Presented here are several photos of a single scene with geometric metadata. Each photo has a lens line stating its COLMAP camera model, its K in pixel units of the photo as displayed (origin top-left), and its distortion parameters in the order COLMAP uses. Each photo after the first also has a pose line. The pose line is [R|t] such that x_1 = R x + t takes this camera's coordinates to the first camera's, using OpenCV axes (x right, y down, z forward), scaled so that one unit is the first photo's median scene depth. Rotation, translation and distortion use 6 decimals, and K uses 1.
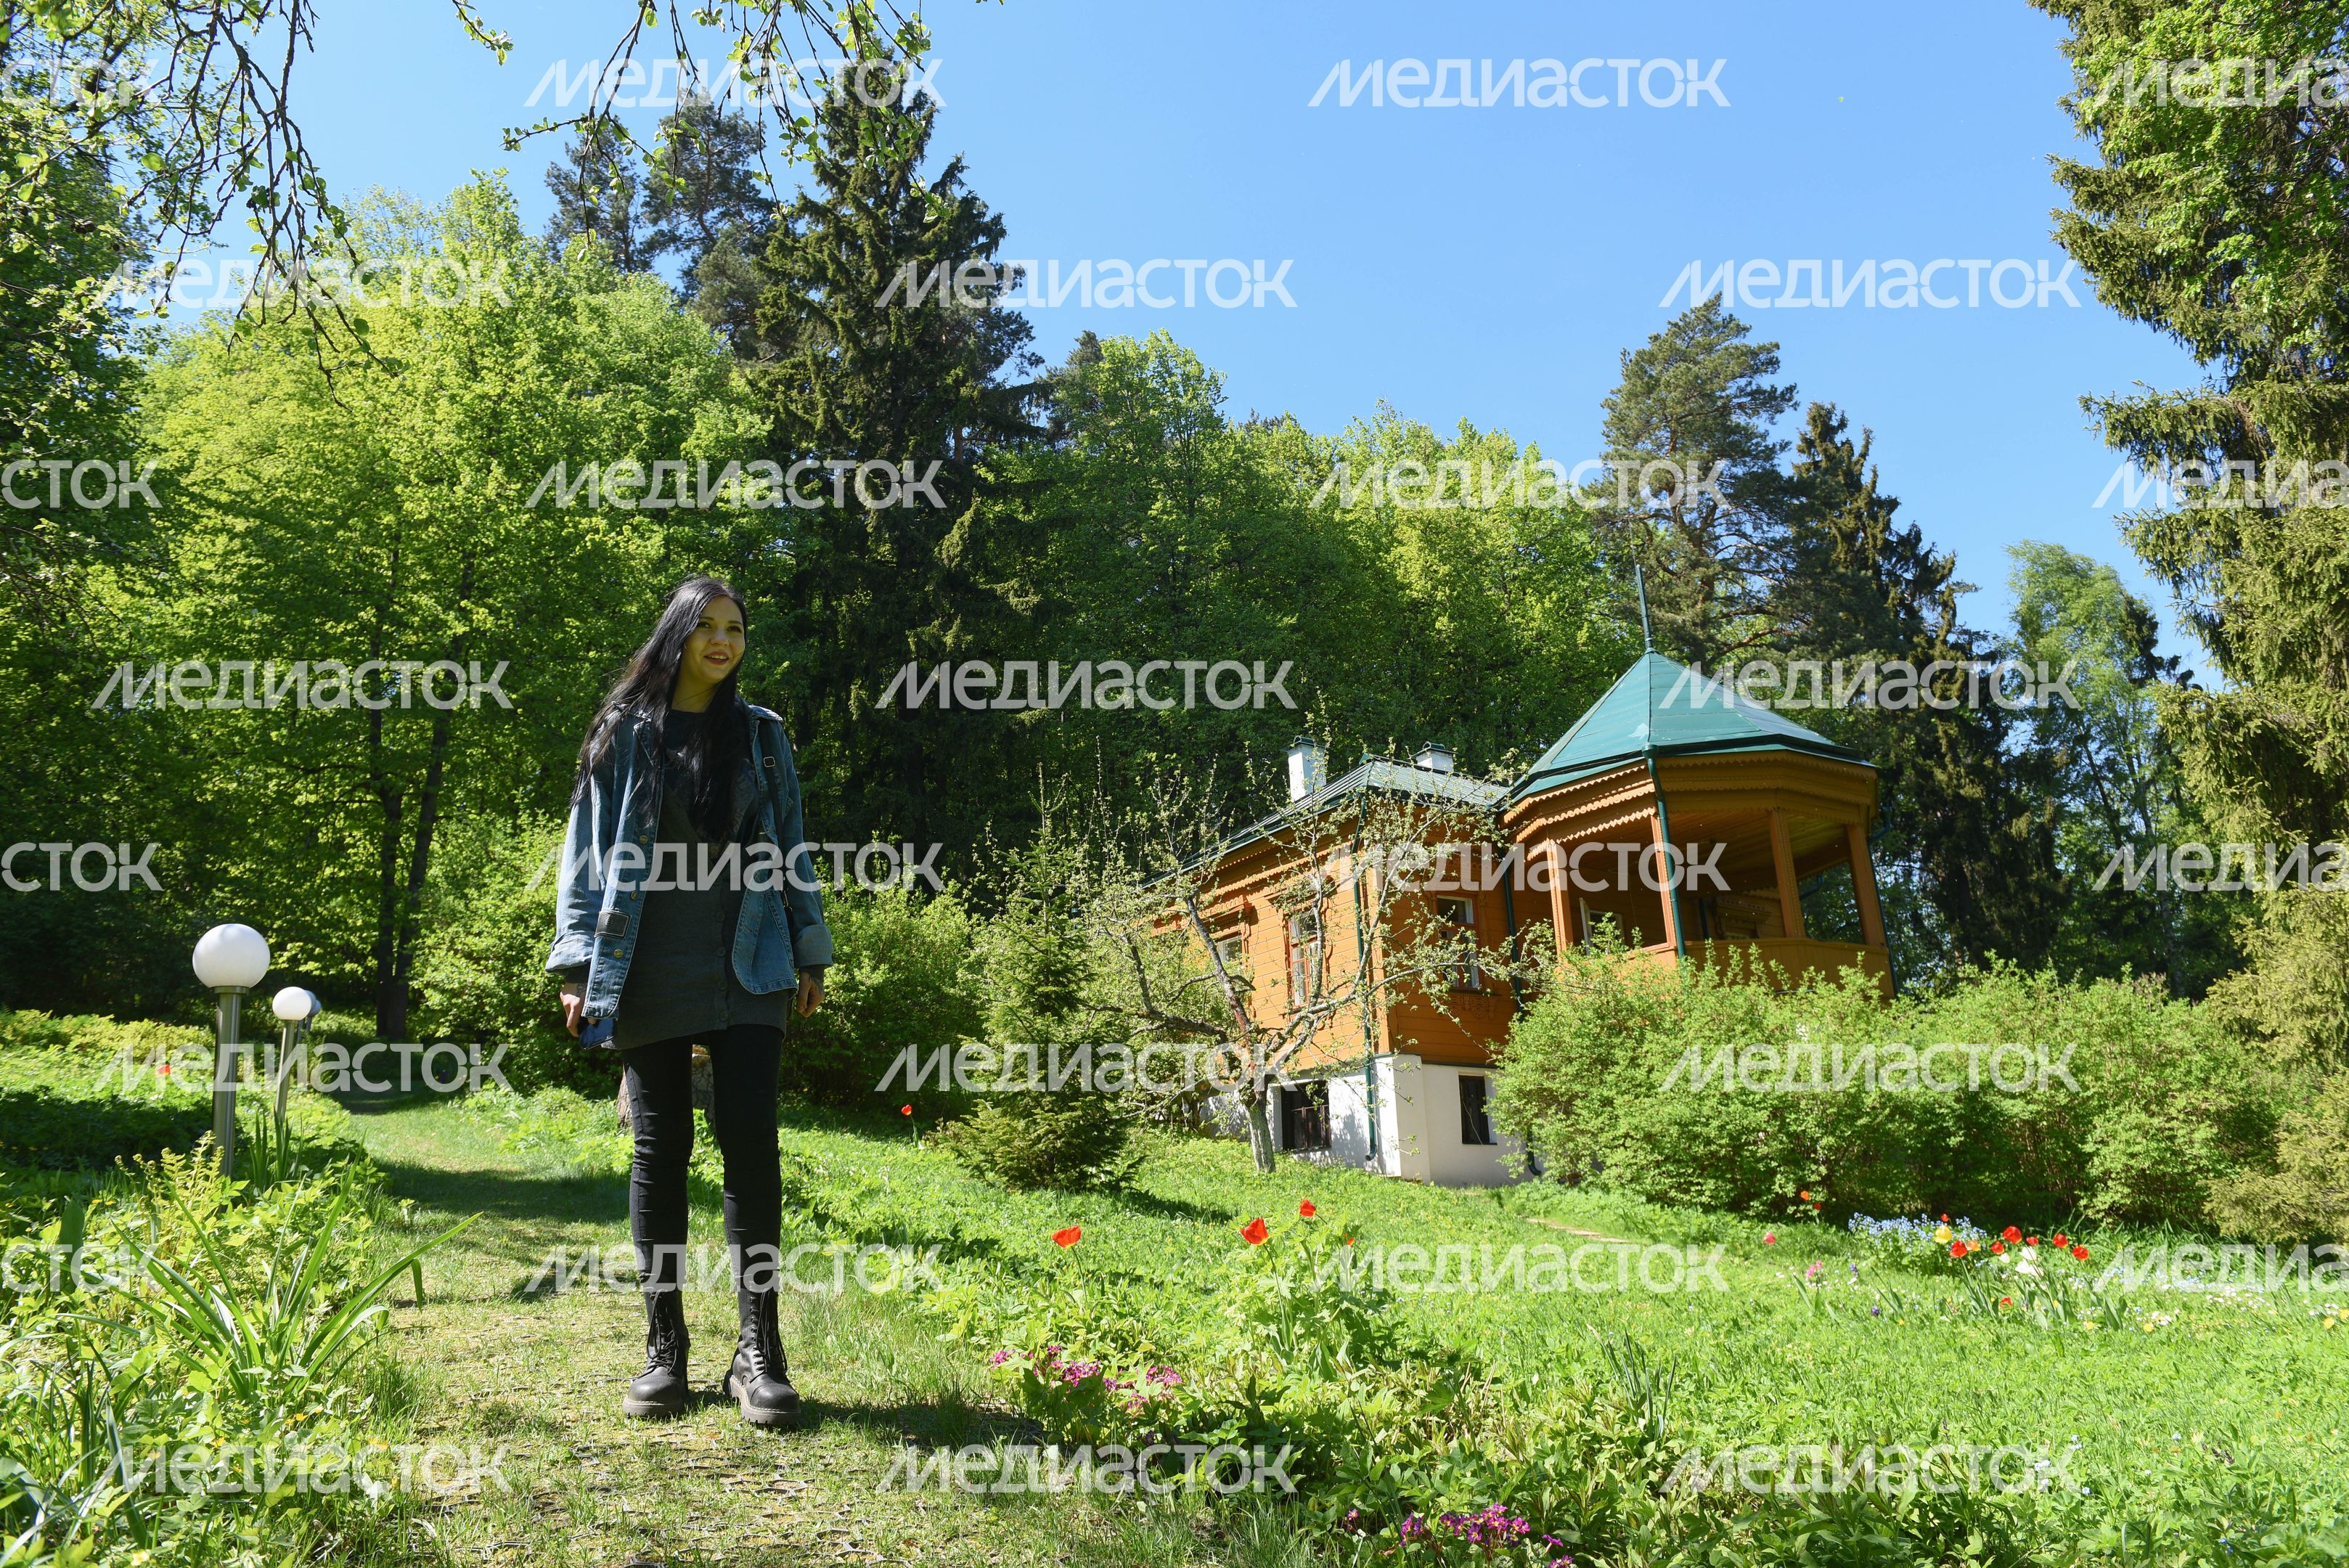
lens RADIAL K [[1640.7, 0, 1181.0], [0, 1640.7, 733.5], [0, 0, 1]] dist [-0.037737, 0.002101]
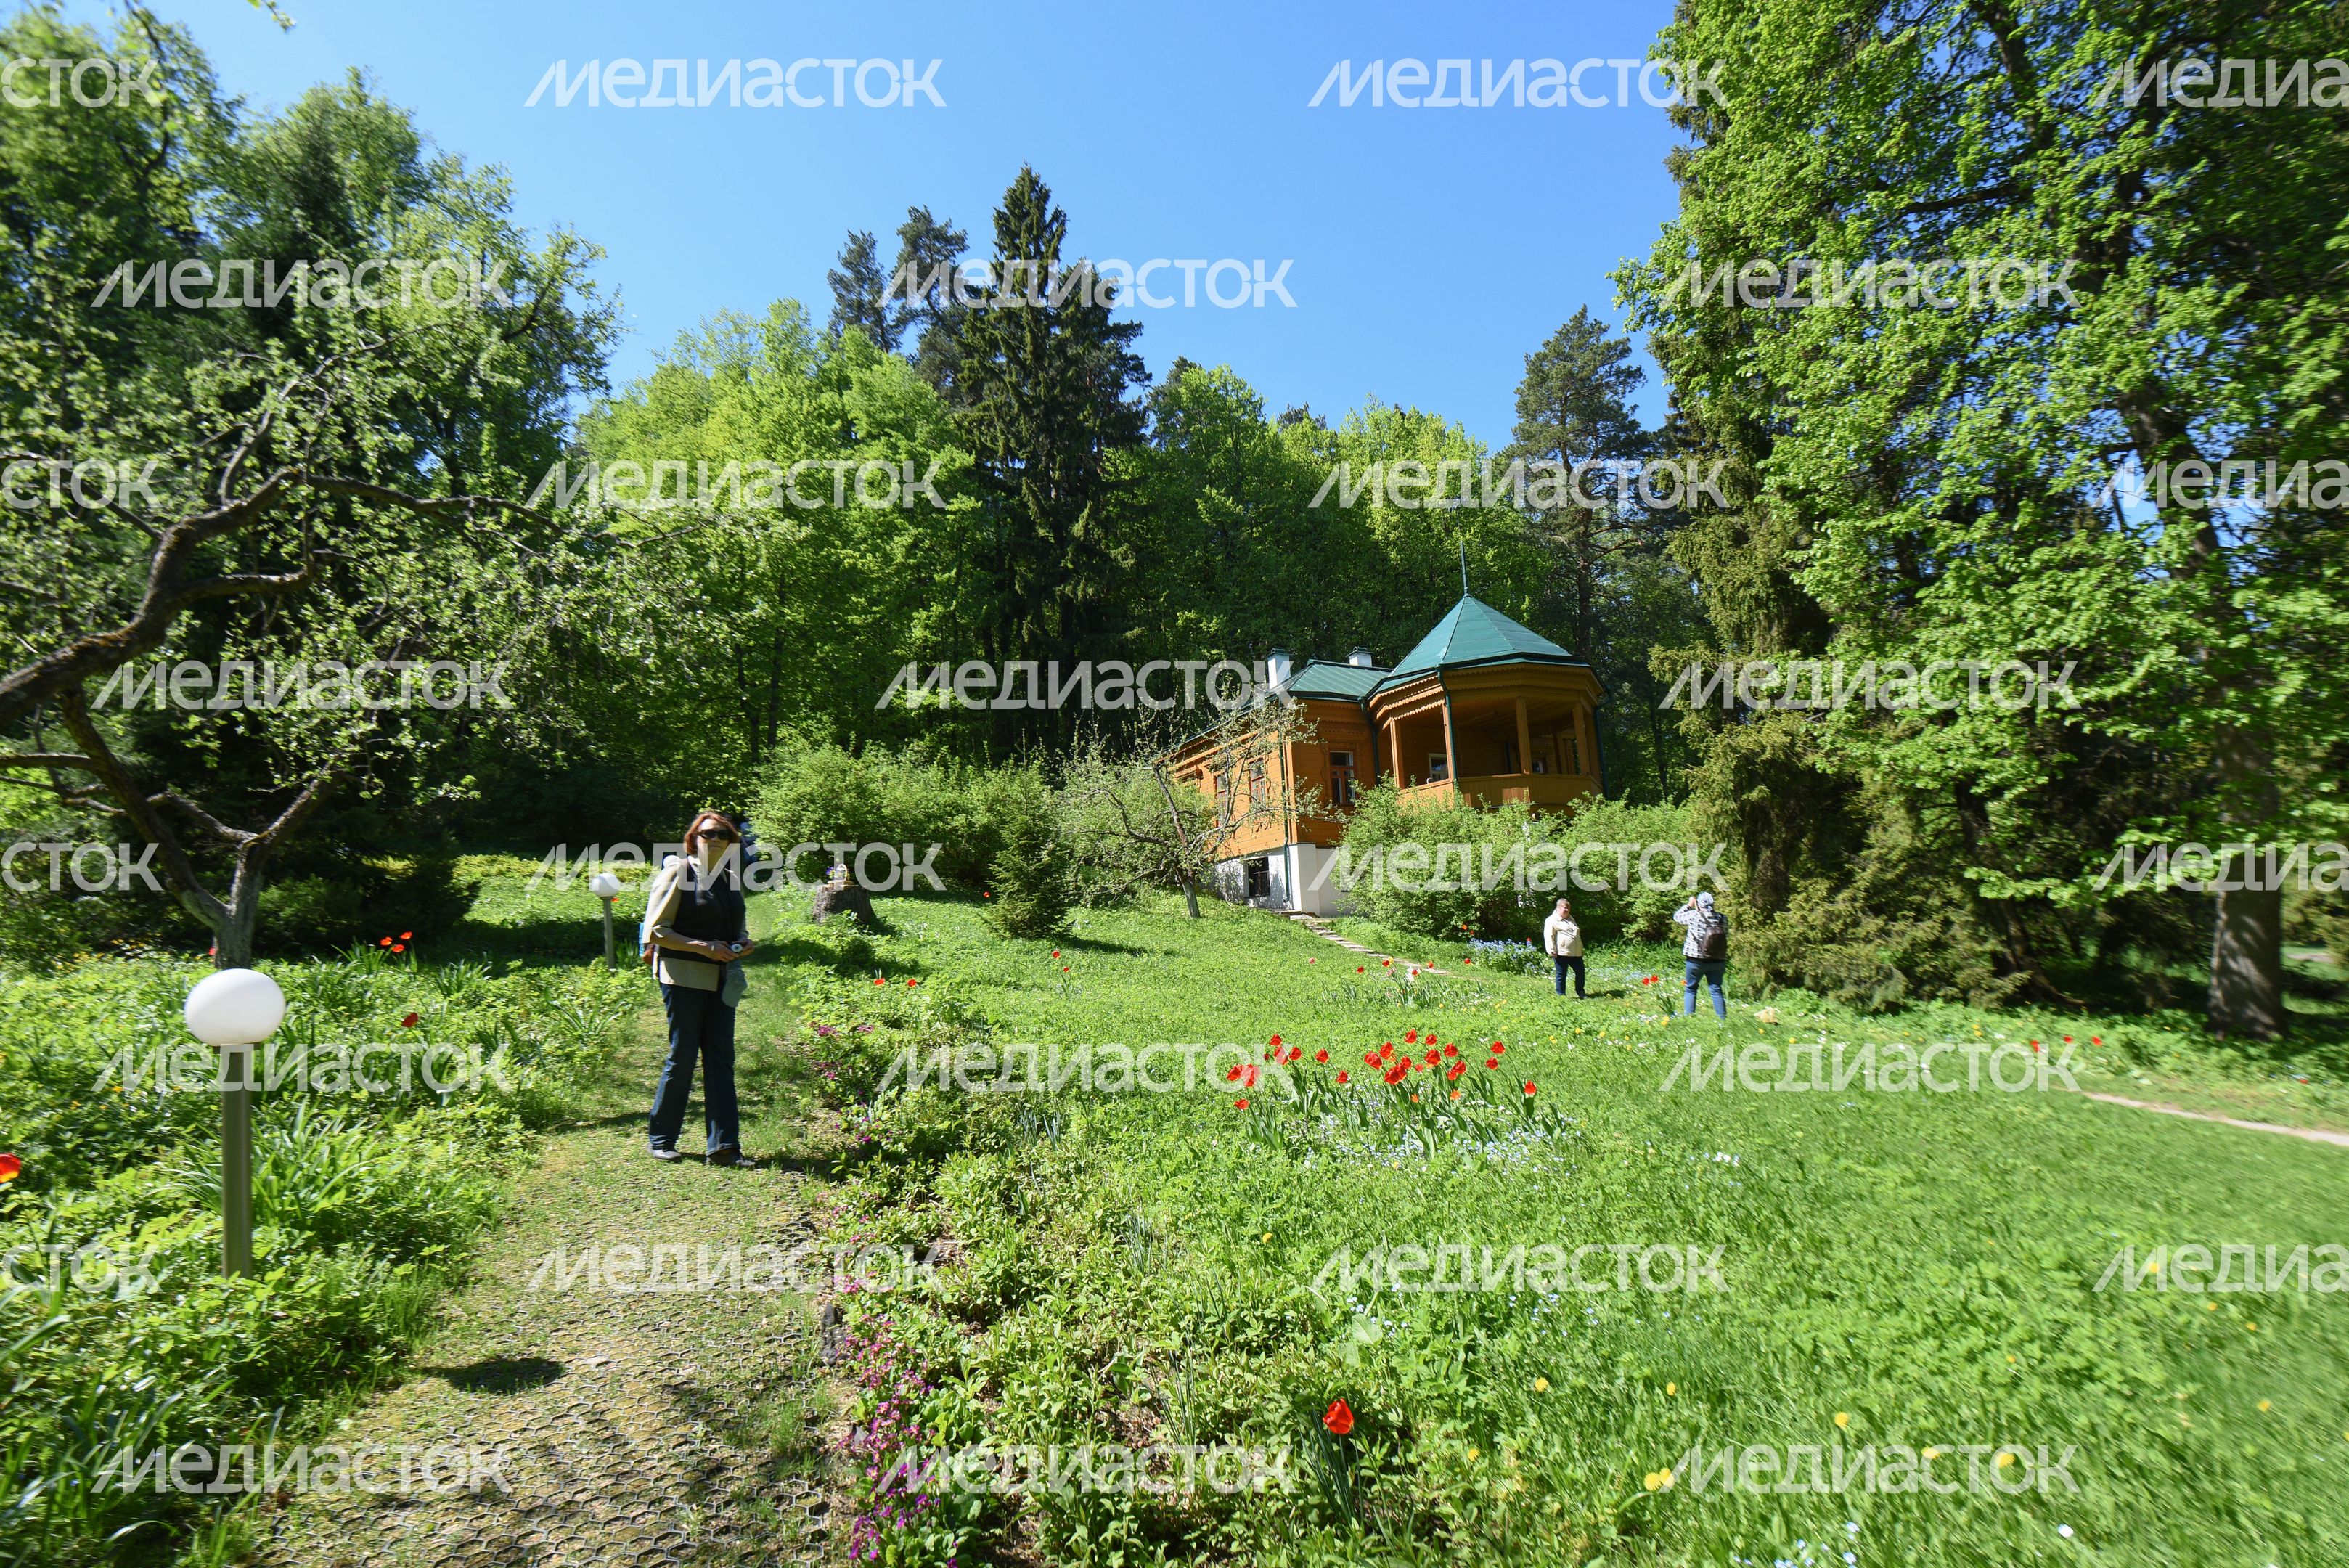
lens RADIAL K [[1109.0, 0, 1181.5], [0, 1109.0, 810.2], [0, 0, 1]] dist [-0.001387, 0.000074]
pose [[0.989525, -0.030714, -0.141059, 0.171941], [0.057793, 0.979672, 0.192100, -0.077326], [0.132292, -0.198239, 0.971185, -0.176785]]
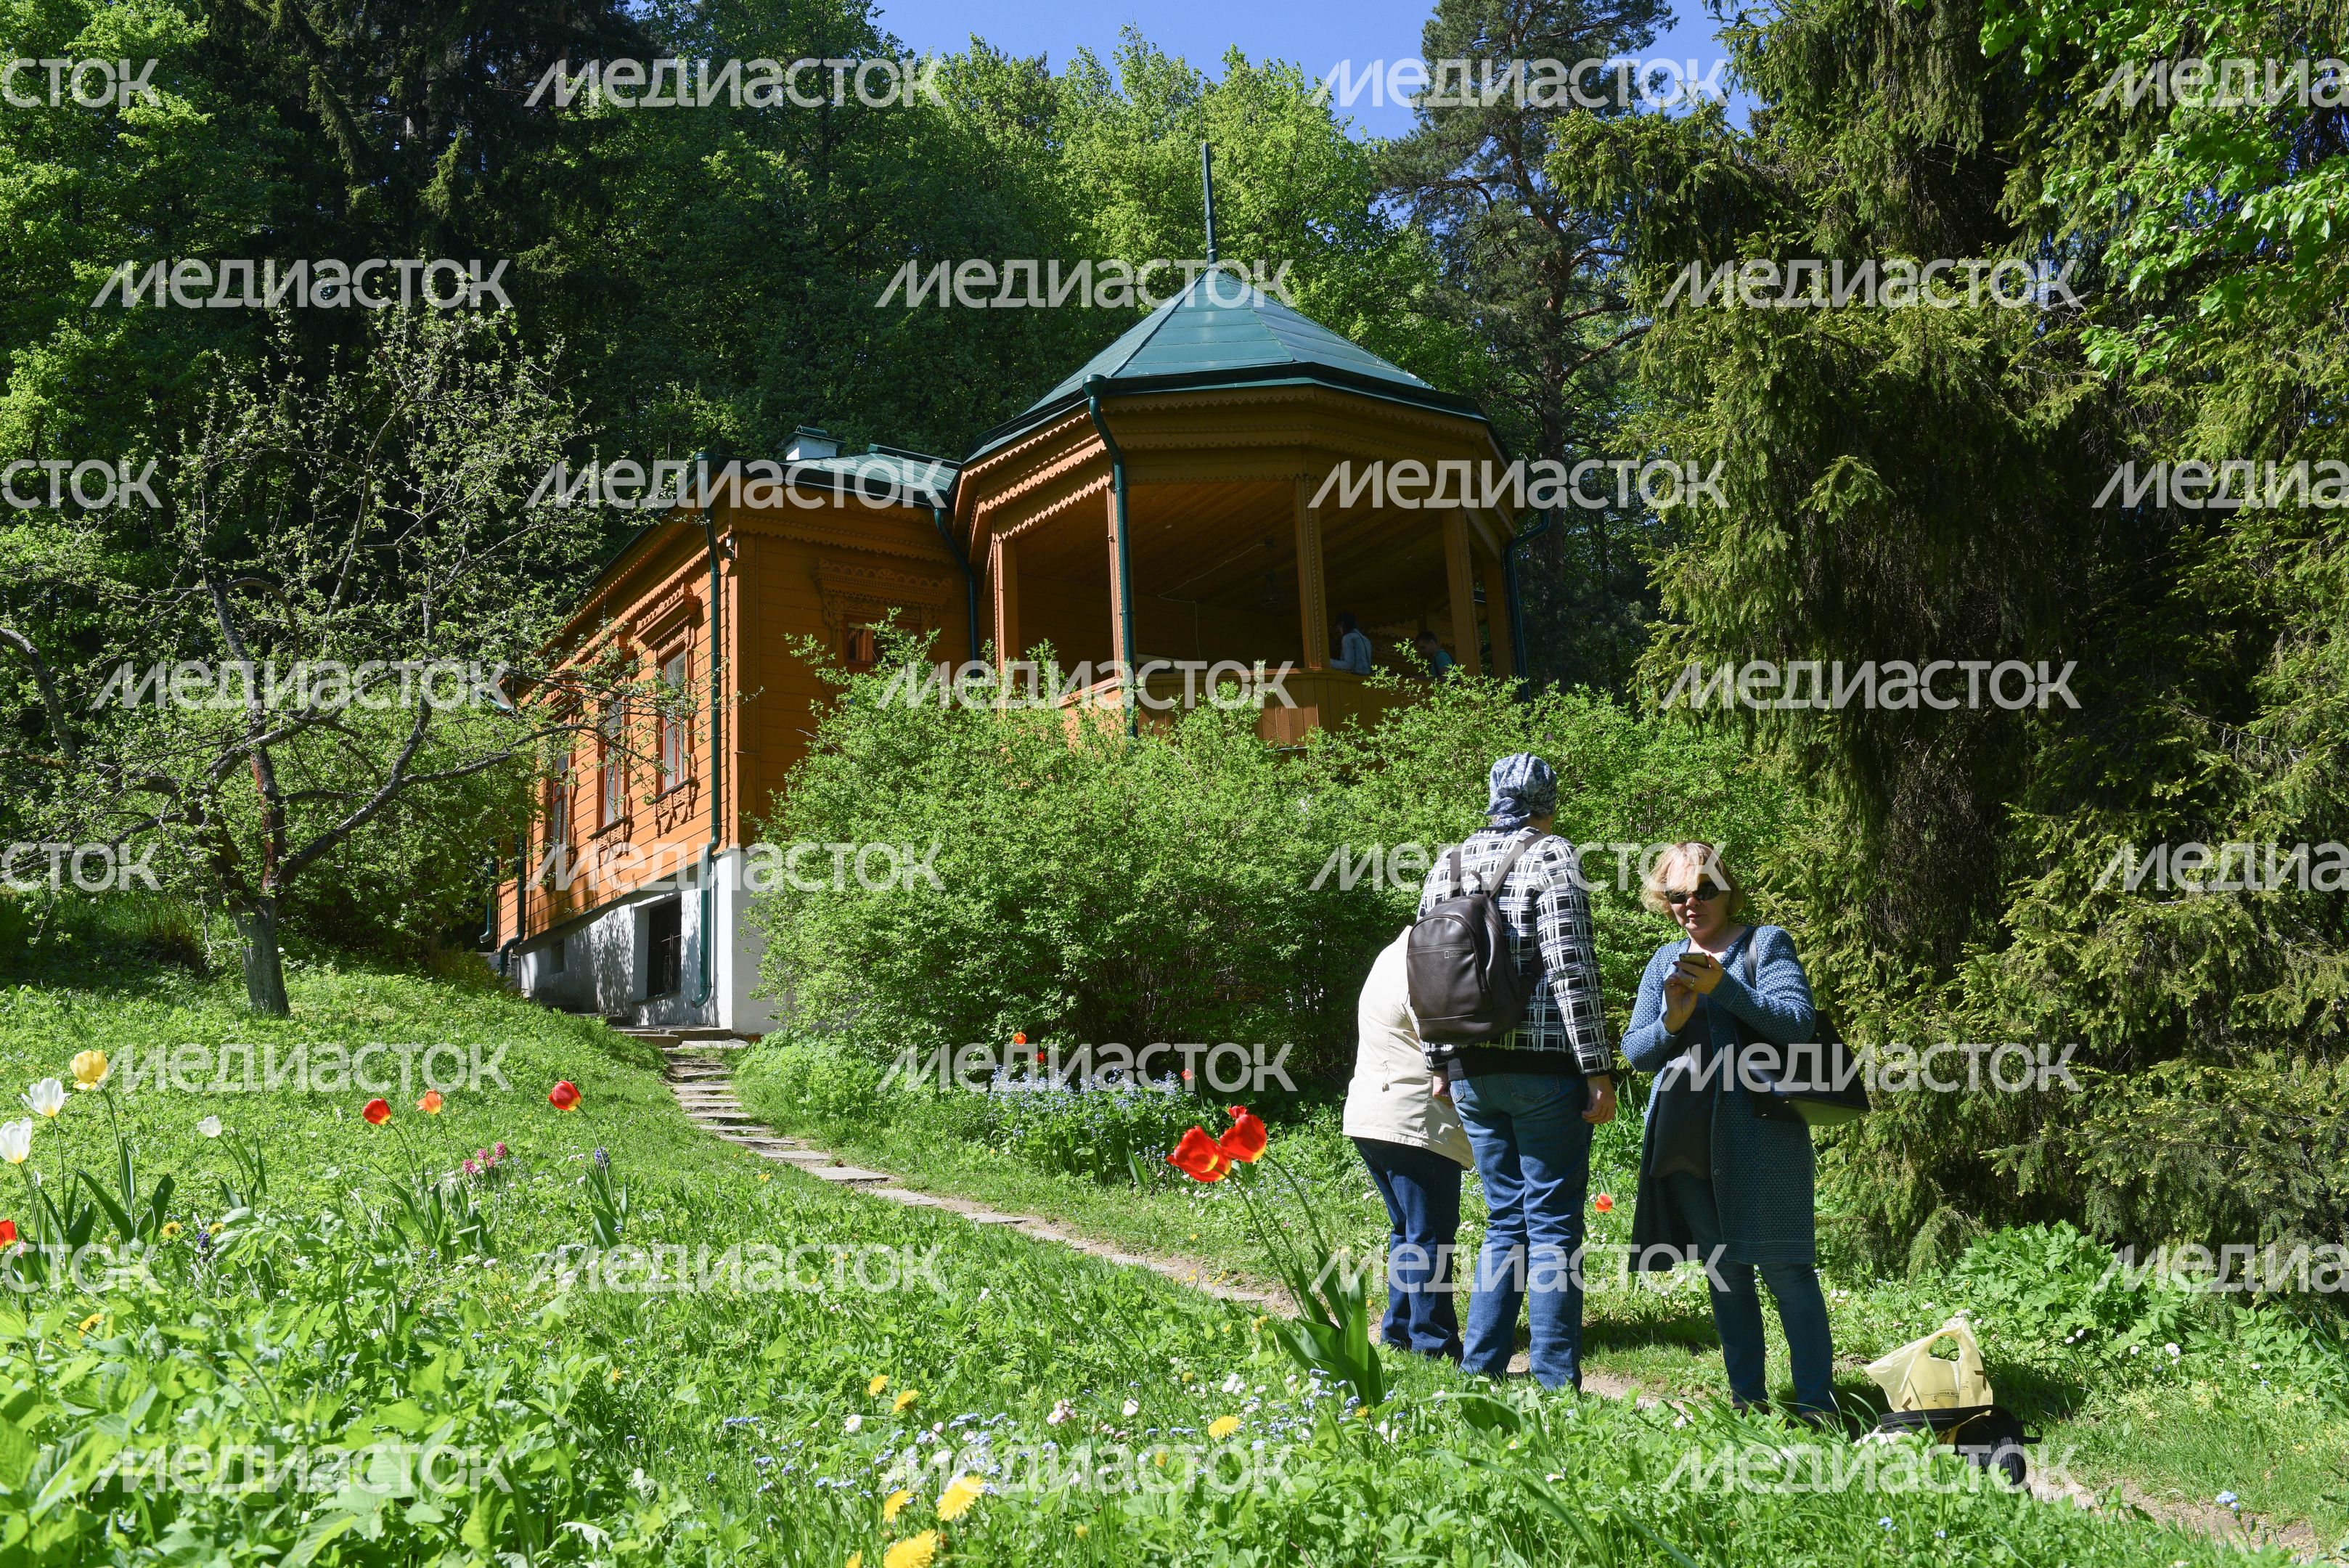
lens RADIAL K [[1928.9, 0, 1179.5], [0, 1928.9, 755.6], [0, 0, 1]] dist [-0.003844, 0.166181]
pose [[0.999881, -0.008478, -0.012858, 0.315134], [0.009757, 0.994641, 0.102932, 0.075335], [0.011917, -0.103045, 0.994605, 0.214339]]
